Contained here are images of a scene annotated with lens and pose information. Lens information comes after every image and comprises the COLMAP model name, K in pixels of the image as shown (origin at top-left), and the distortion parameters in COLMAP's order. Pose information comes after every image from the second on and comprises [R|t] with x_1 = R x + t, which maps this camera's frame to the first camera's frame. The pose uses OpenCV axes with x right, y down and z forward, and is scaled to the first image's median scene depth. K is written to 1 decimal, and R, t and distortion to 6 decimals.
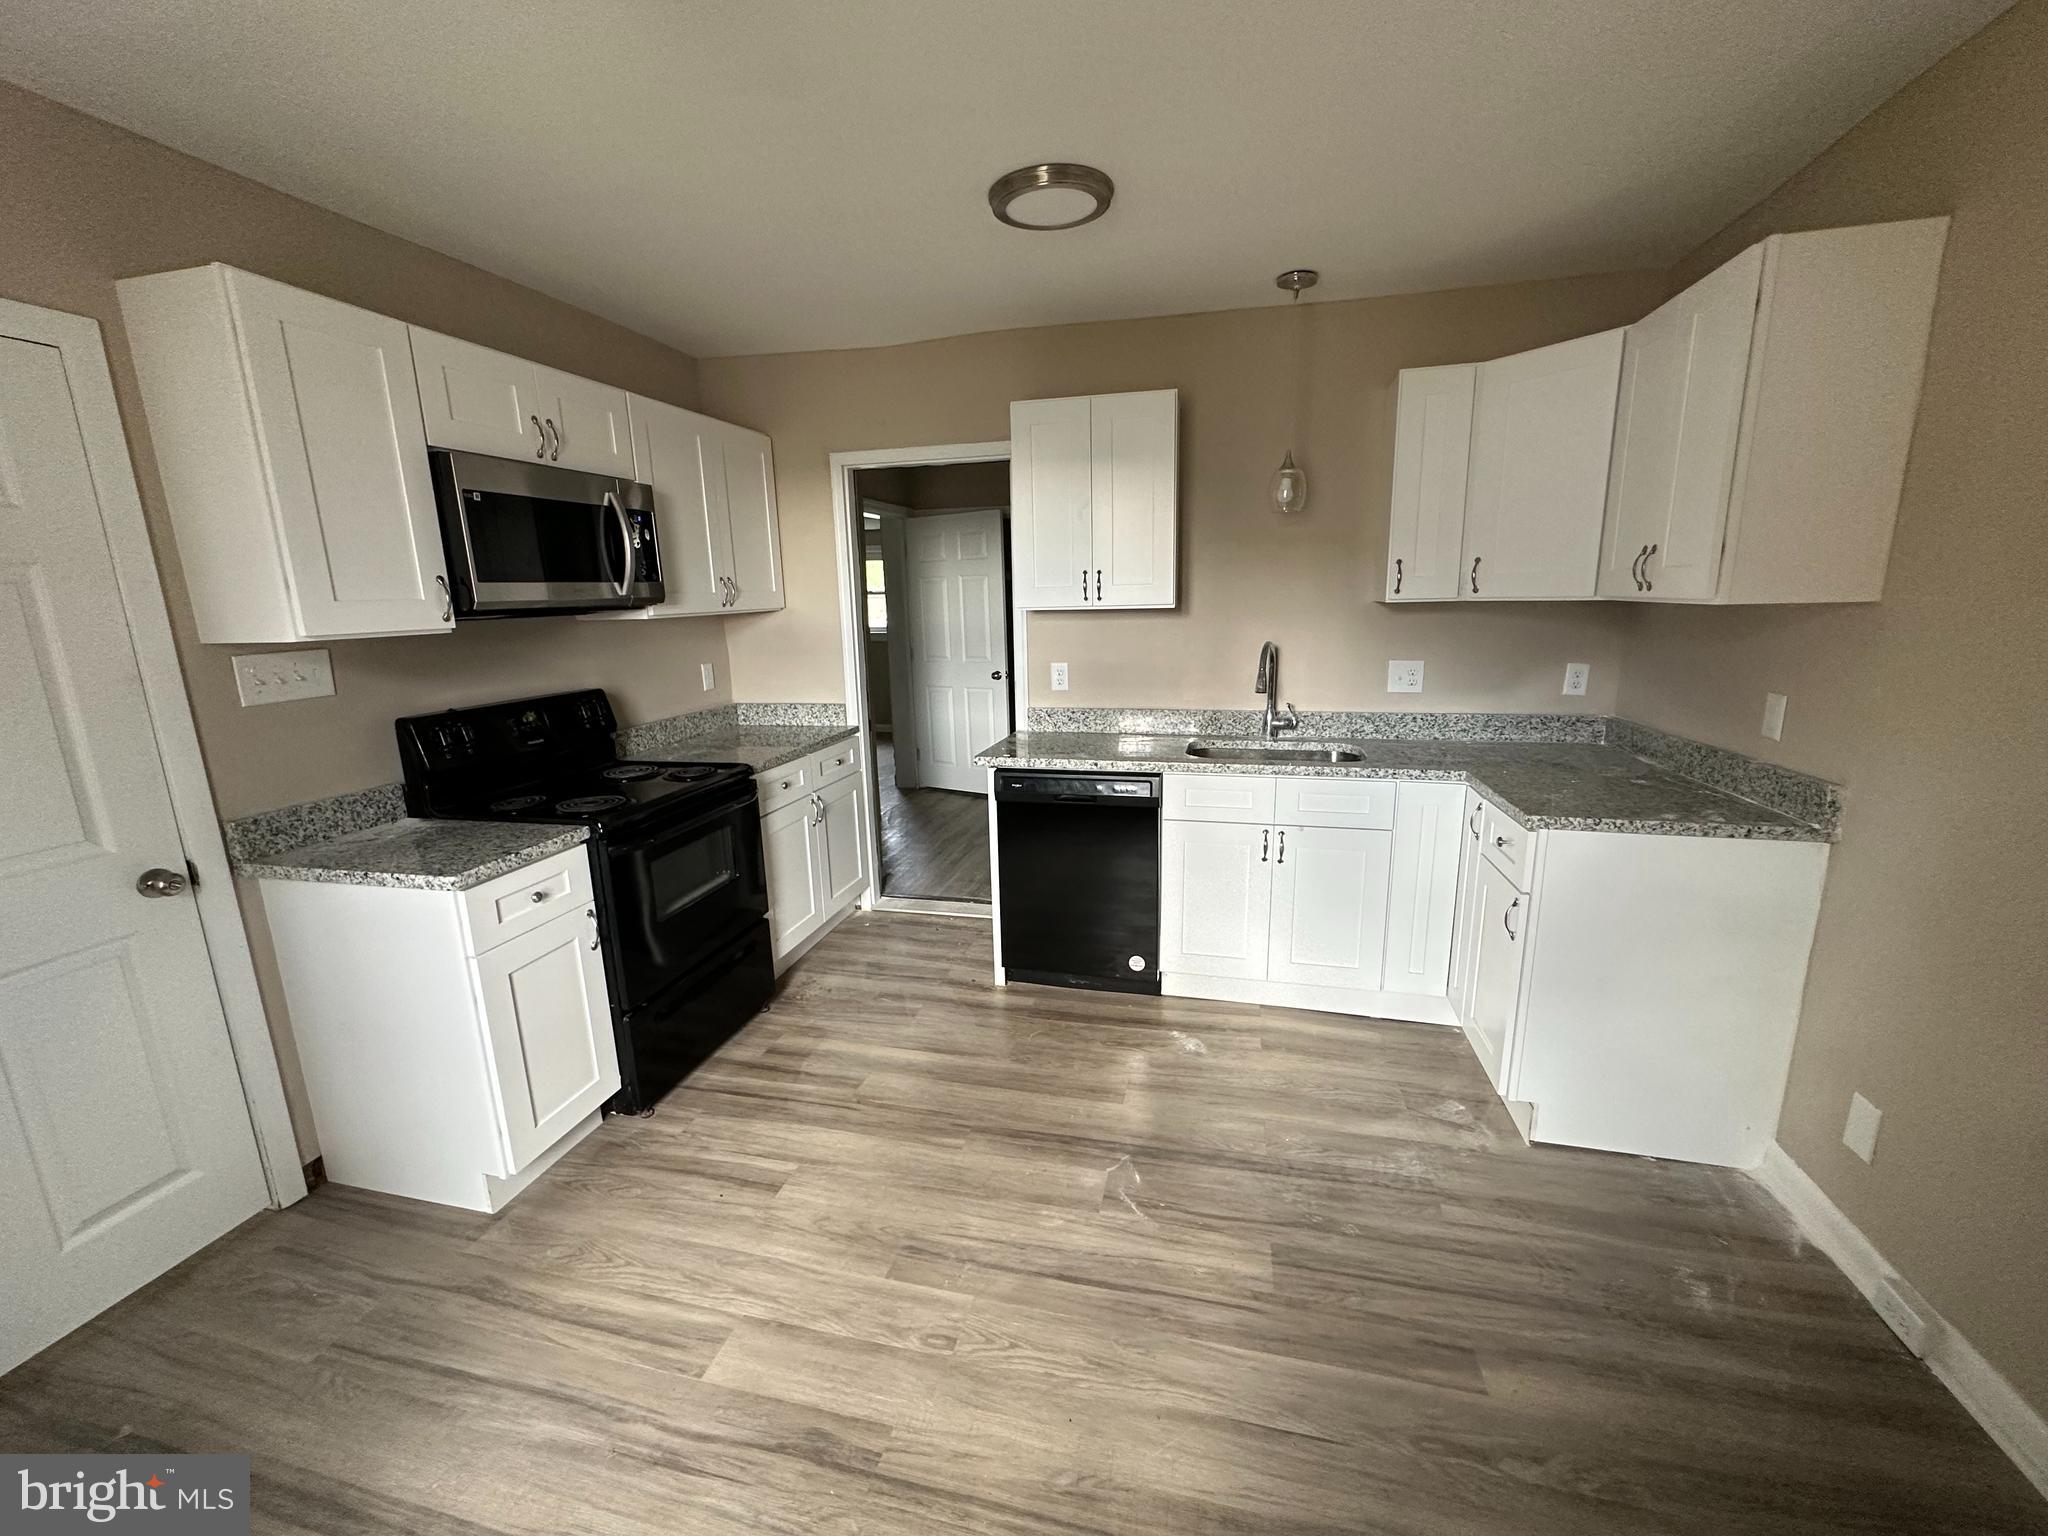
lens RADIAL K [[812.2, 0, 1024.0], [0, 812.2, 768.0], [0, 0, 1]] dist [-0.004051, -0.000188]
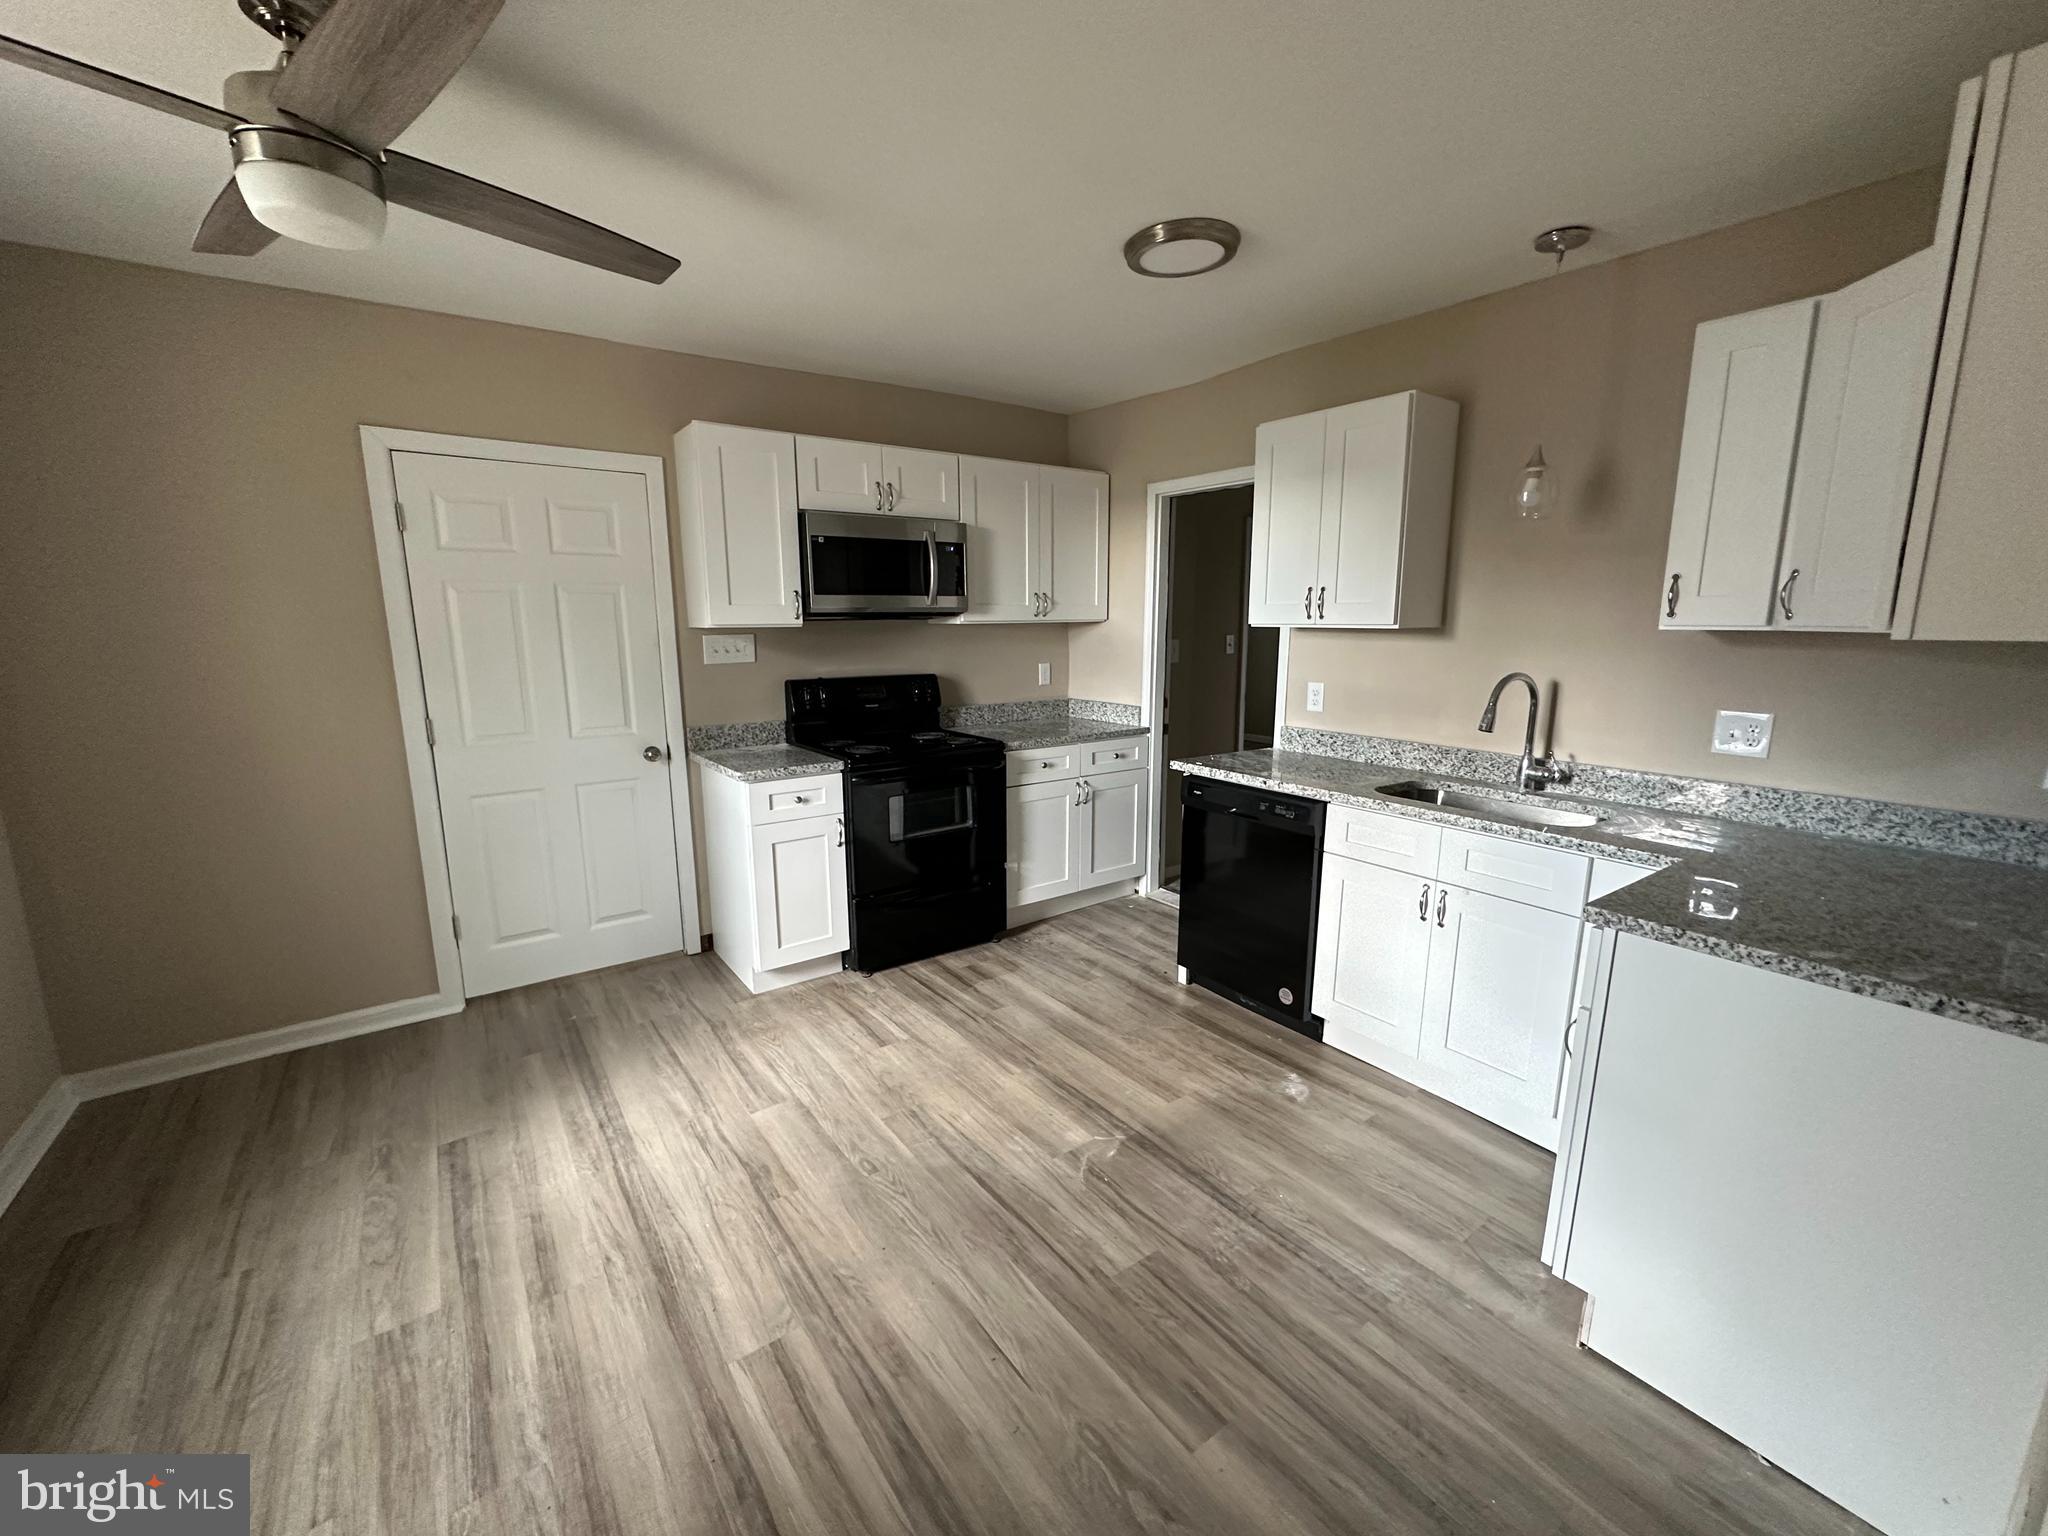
lens RADIAL K [[812.2, 0, 1024.0], [0, 812.2, 768.0], [0, 0, 1]] dist [-0.004051, -0.000188]
pose [[0.771050, 0.138332, -0.621568, 0.566946], [-0.151022, 0.987995, 0.032539, -0.011919], [0.618607, 0.068781, 0.782684, 0.051031]]
